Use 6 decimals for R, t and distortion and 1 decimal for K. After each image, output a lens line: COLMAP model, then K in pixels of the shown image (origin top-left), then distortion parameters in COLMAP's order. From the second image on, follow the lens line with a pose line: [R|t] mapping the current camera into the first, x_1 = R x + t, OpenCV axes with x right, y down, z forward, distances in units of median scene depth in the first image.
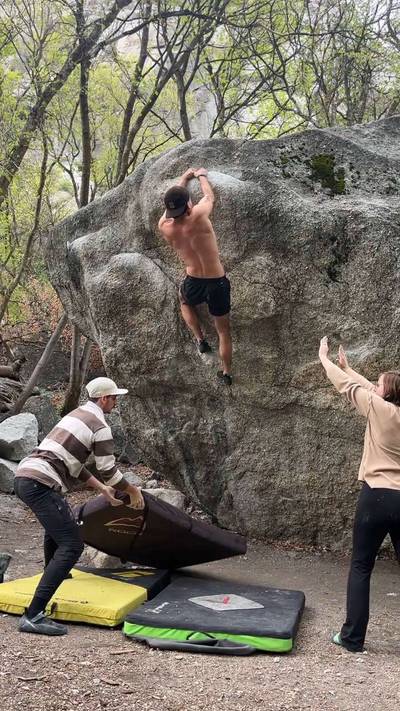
lens RADIAL K [[605.5, 0, 199.2], [0, 605.5, 354.6], [0, 0, 1]] dist [0.101160, -0.143803]
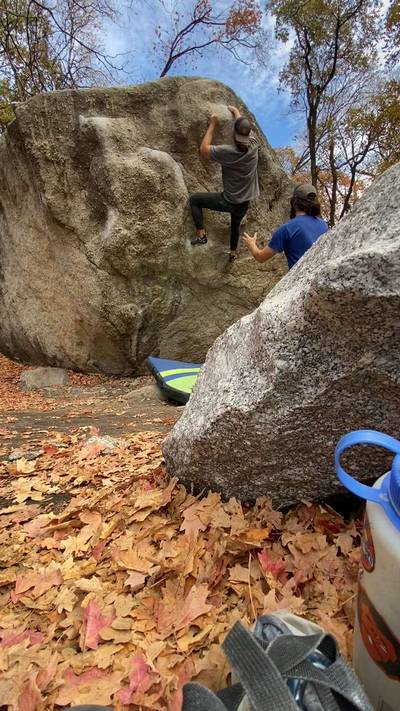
lens RADIAL K [[326.2, 0, 197.5], [0, 326.2, 355.5], [0, 0, 1]] dist [0.007719, -0.004447]
pose [[0.545155, -0.109789, 0.831115, -0.647232], [0.001871, 0.991544, 0.129754, 0.154334], [-0.838333, -0.069181, 0.540751, 0.534171]]
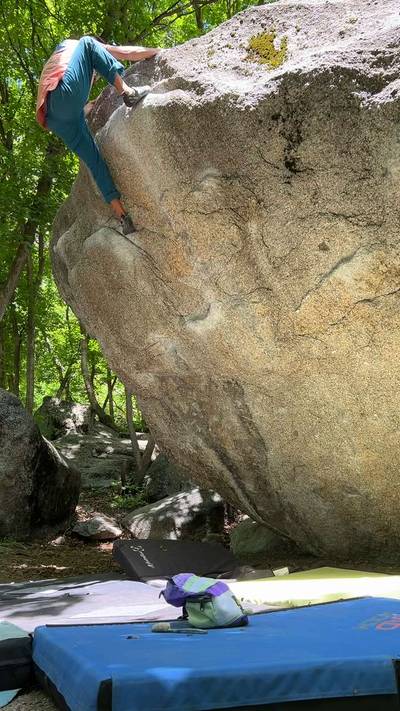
lens RADIAL K [[605.5, 0, 195.9], [0, 605.5, 359.7], [0, 0, 1]] dist [0.101160, -0.143803]
pose [[0.919848, -0.209037, -0.331939, 0.264581], [0.168354, 0.974665, -0.147259, 0.162027], [0.354312, 0.079573, 0.931736, 0.240999]]
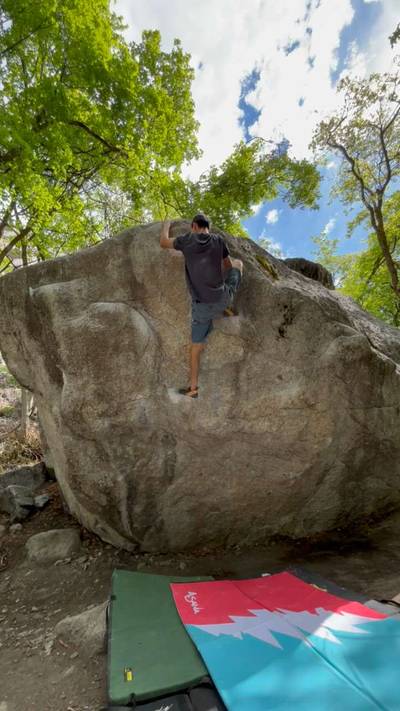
lens RADIAL K [[308.1, 0, 196.8], [0, 308.1, 354.2], [0, 0, 1]] dist [0.011458, -0.002224]
pose [[0.808814, 0.070080, 0.583874, -0.299988], [0.053984, 0.979833, -0.192387, 0.038016], [-0.585581, 0.187125, 0.788720, 0.480400]]
